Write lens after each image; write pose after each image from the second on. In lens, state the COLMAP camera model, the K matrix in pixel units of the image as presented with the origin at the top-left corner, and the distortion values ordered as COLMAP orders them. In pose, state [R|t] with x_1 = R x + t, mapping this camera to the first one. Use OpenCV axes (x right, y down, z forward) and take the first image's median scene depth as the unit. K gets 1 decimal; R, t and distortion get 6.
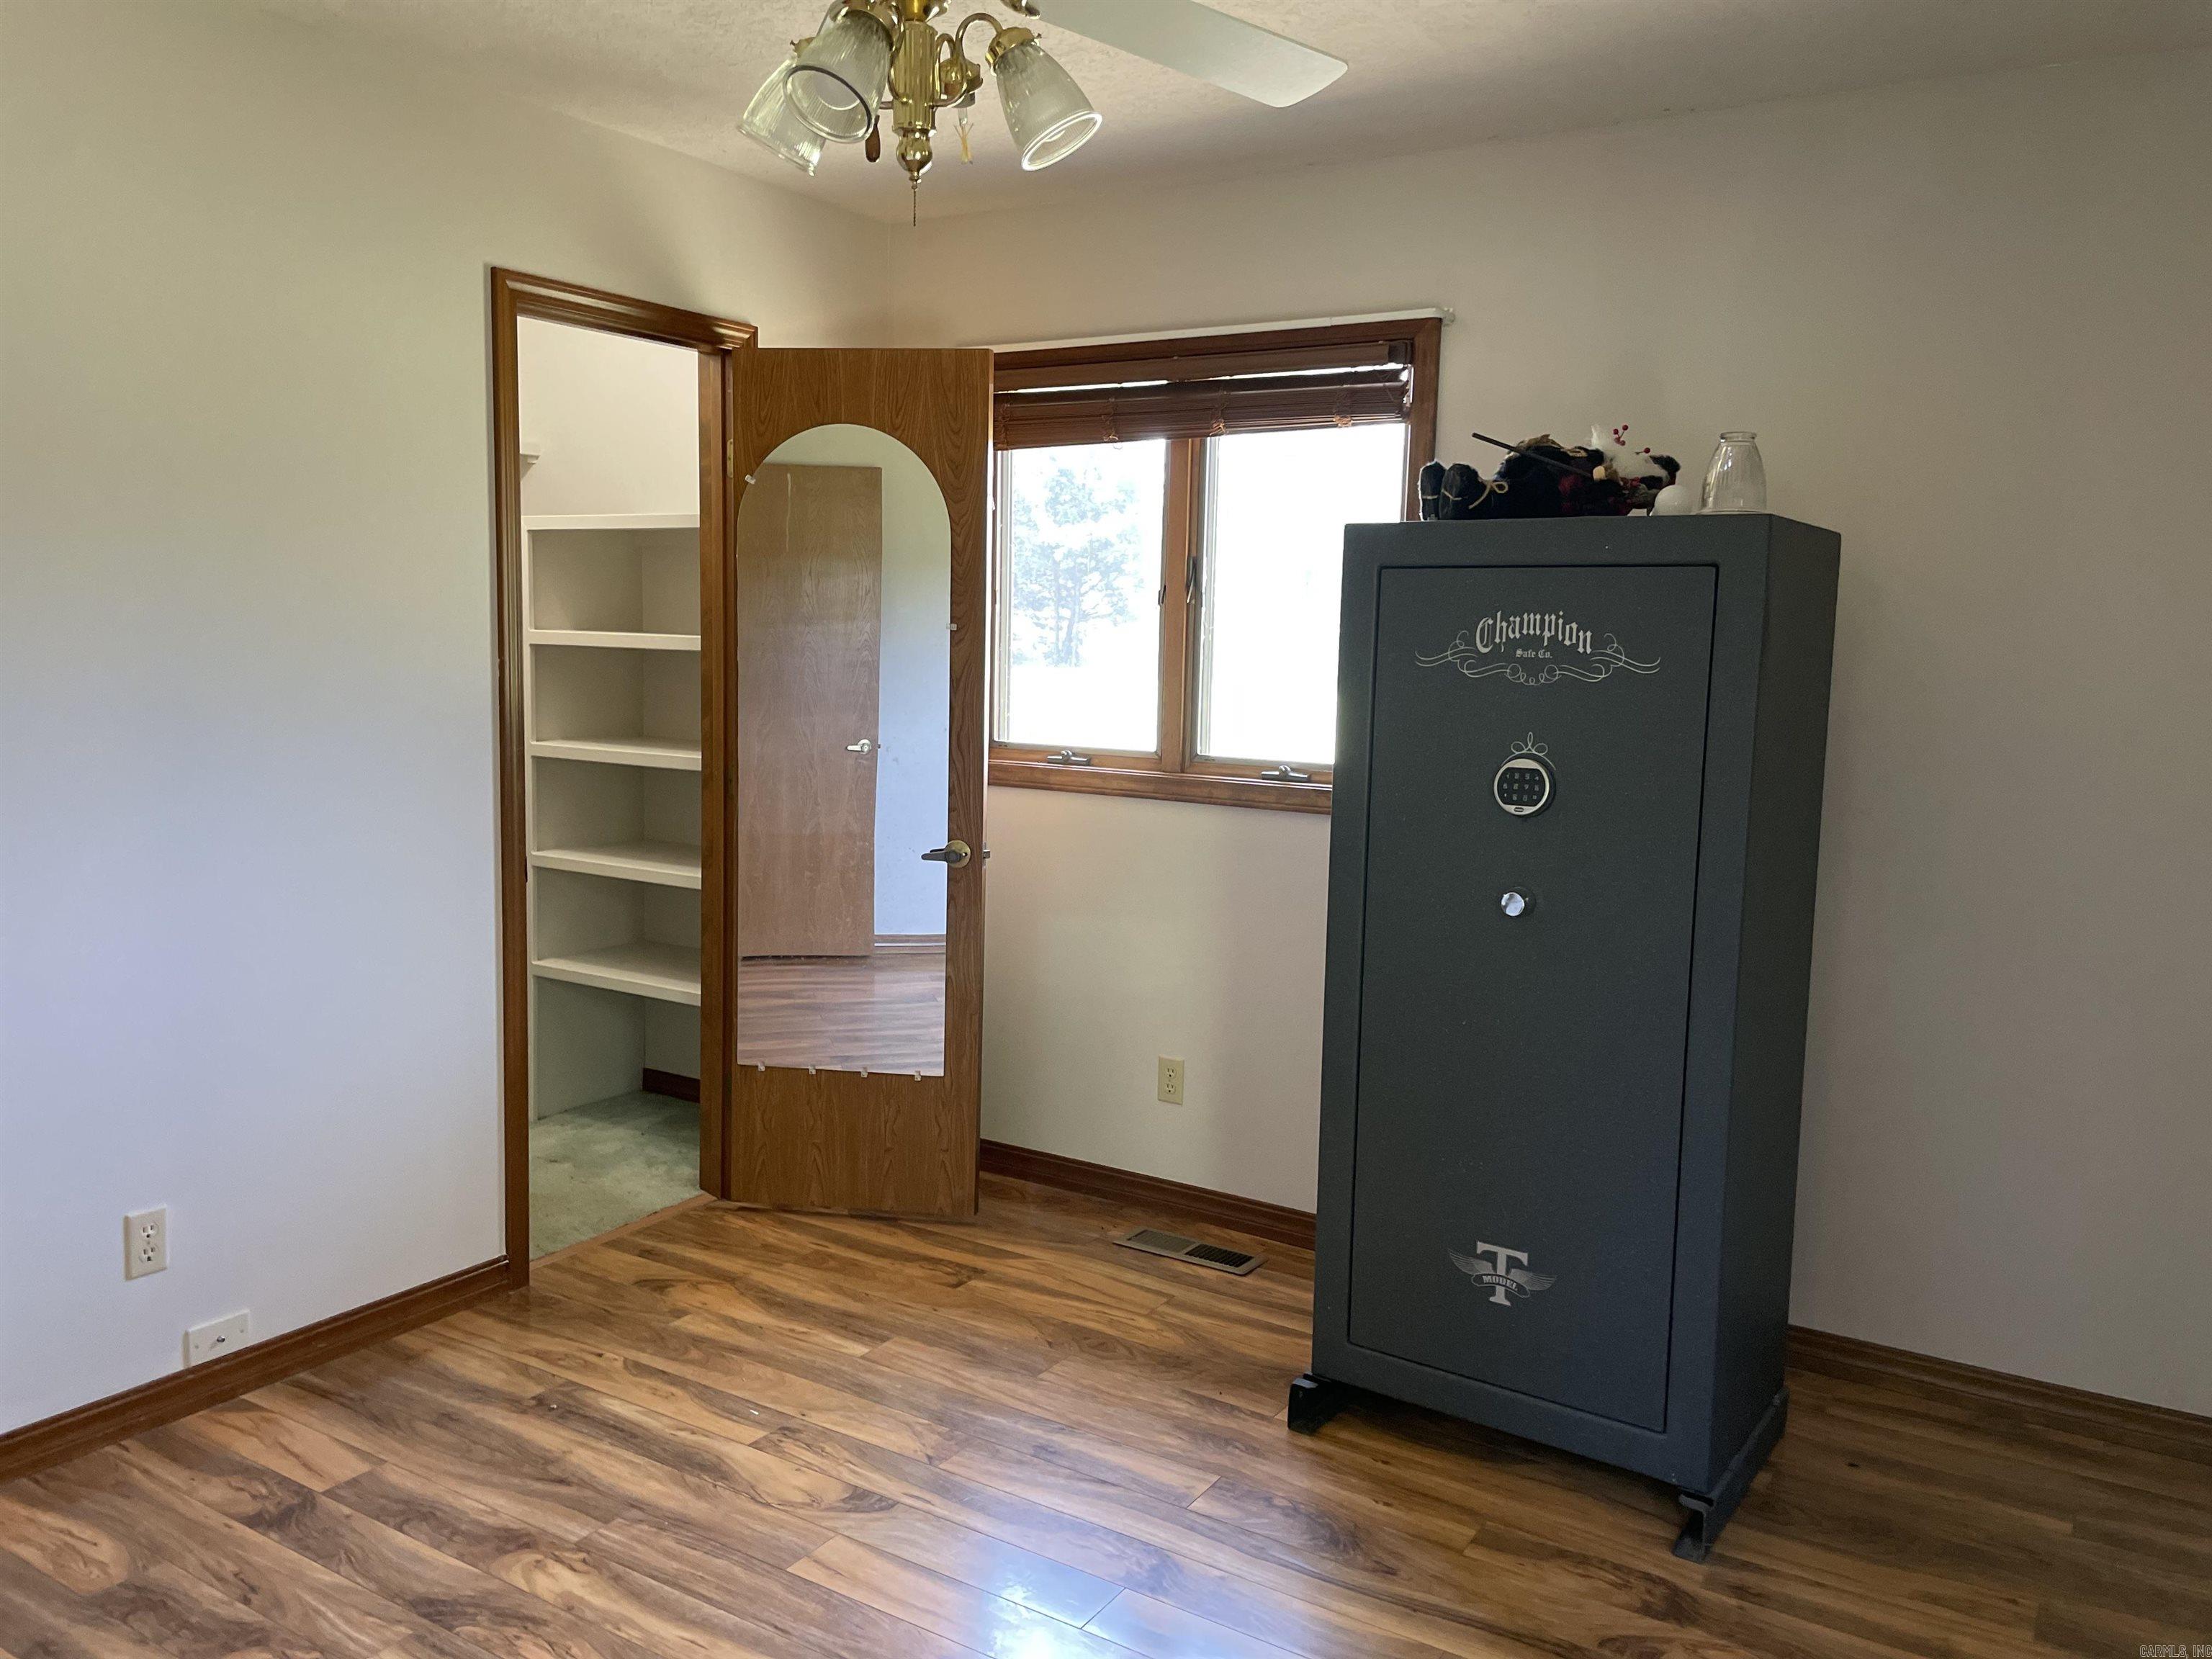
lens RADIAL K [[1674.3, 0, 1098.9], [0, 1674.3, 830.9], [0, 0, 1]] dist [0.090616, -0.122321]
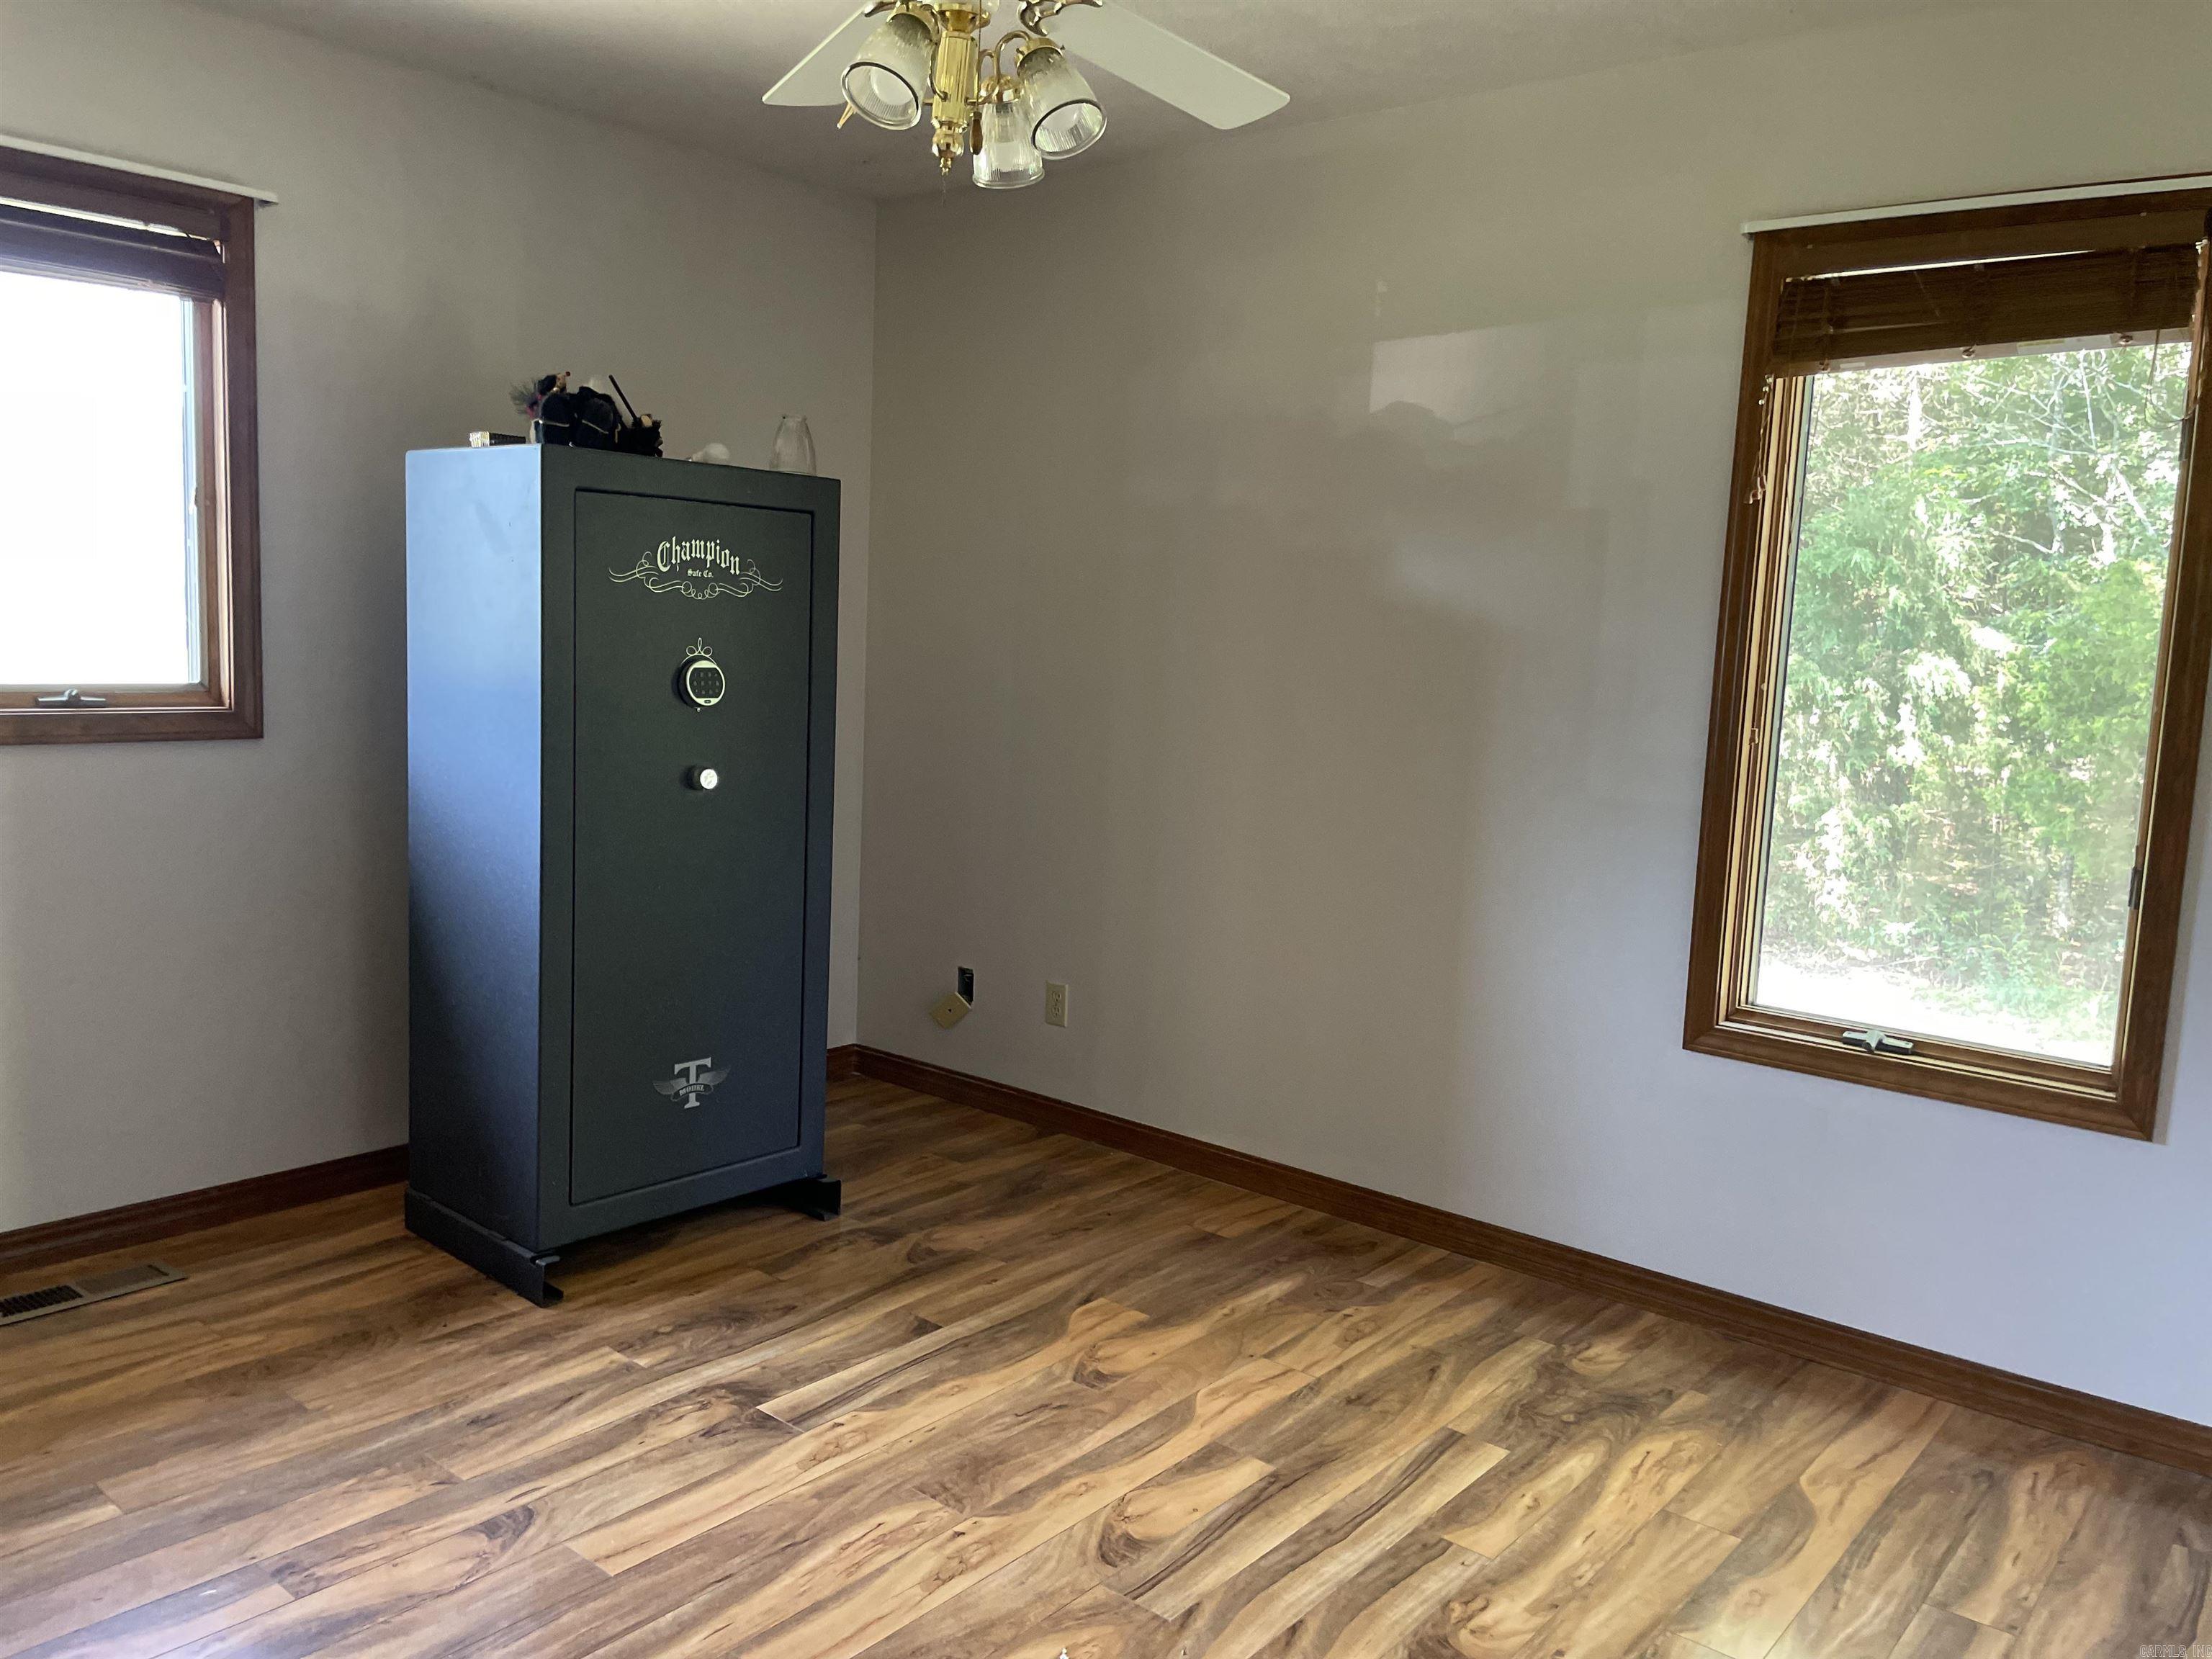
lens RADIAL K [[1674.3, 0, 1102.1], [0, 1674.3, 826.7], [0, 0, 1]] dist [0.090616, -0.122321]
pose [[0.138207, -0.148425, 0.979218, -0.895957], [0.075521, 0.987407, 0.139008, -0.068829], [-0.987520, 0.054740, 0.147676, 0.520092]]
